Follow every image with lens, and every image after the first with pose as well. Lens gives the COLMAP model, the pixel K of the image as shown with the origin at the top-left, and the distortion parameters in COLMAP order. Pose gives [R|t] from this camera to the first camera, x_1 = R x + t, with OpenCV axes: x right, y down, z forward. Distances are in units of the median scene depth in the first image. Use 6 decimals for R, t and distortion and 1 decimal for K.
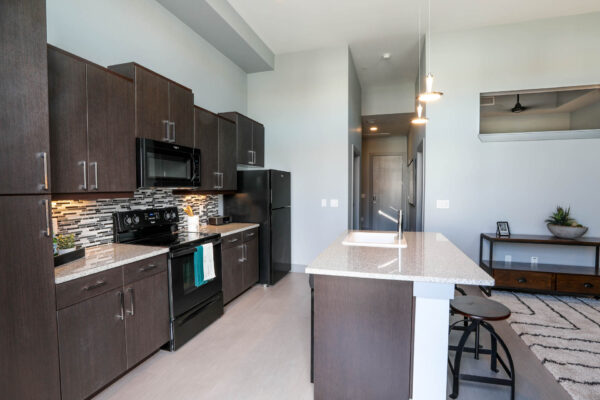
lens RADIAL K [[292.2, 0, 300.0], [0, 292.2, 200.0], [0, 0, 1]] dist [-0.049083, 0.014349]
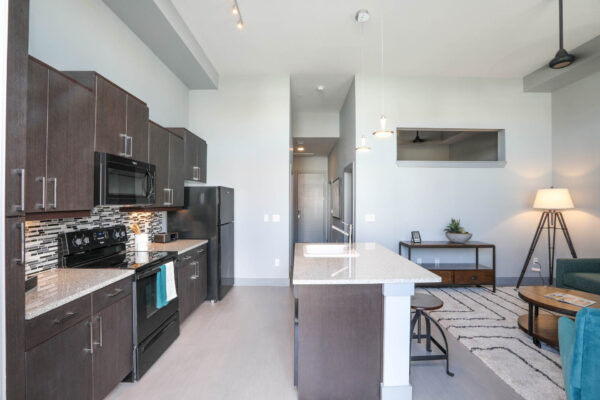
lens RADIAL K [[281.6, 0, 300.0], [0, 281.6, 200.0], [0, 0, 1]] dist [-0.049583, 0.014771]
pose [[0.955904, 0.005140, 0.293635, -0.153831], [0.008227, 0.998986, -0.044269, -0.013078], [-0.293565, 0.044733, 0.954892, -0.024156]]
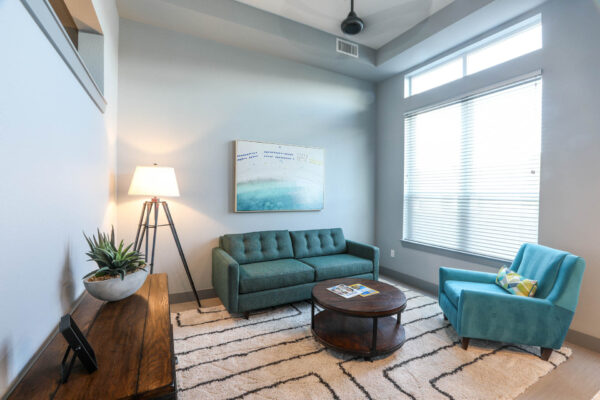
lens RADIAL K [[275.8, 0, 300.0], [0, 275.8, 200.0], [0, 0, 1]] dist [-0.066906, 0.039910]
pose [[-0.713044, -0.017294, 0.700906, 0.480796], [0.015981, 0.999035, 0.040908, -0.037148], [-0.700937, 0.040370, -0.712079, 1.229205]]
